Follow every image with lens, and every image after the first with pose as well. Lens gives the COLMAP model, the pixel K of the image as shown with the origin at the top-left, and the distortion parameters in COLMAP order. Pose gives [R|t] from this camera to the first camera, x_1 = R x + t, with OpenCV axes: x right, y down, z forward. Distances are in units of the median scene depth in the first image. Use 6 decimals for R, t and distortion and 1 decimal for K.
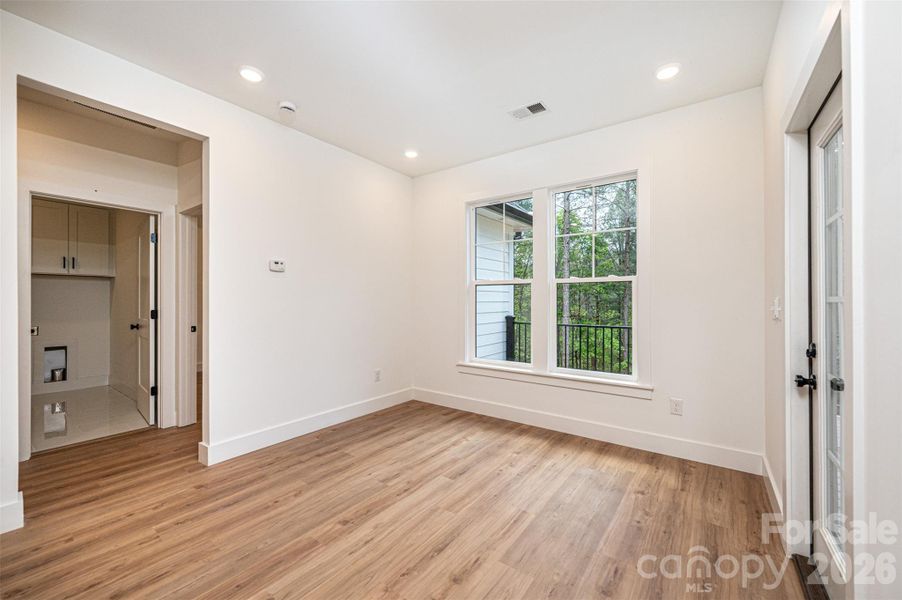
lens RADIAL K [[358.3, 0, 452.0], [0, 358.3, 301.4], [0, 0, 1]] dist [0.000363, -0.000139]
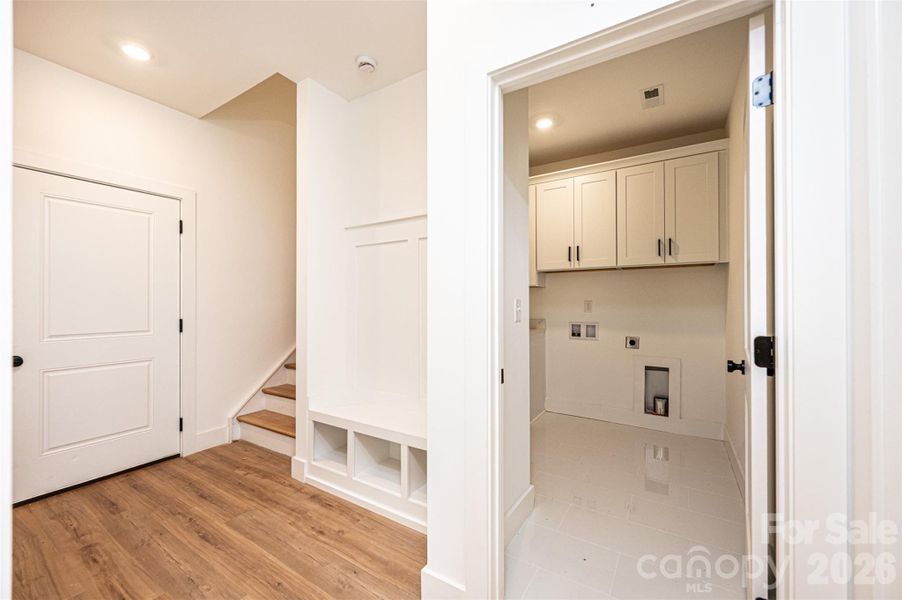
lens RADIAL K [[358.3, 0, 452.0], [0, 358.3, 301.4], [0, 0, 1]] dist [0.000363, -0.000139]
pose [[0.066236, -0.007089, -0.997779, -0.428372], [0.002155, 0.999973, -0.006962, -0.002419], [0.997802, -0.001689, 0.066250, 0.559035]]
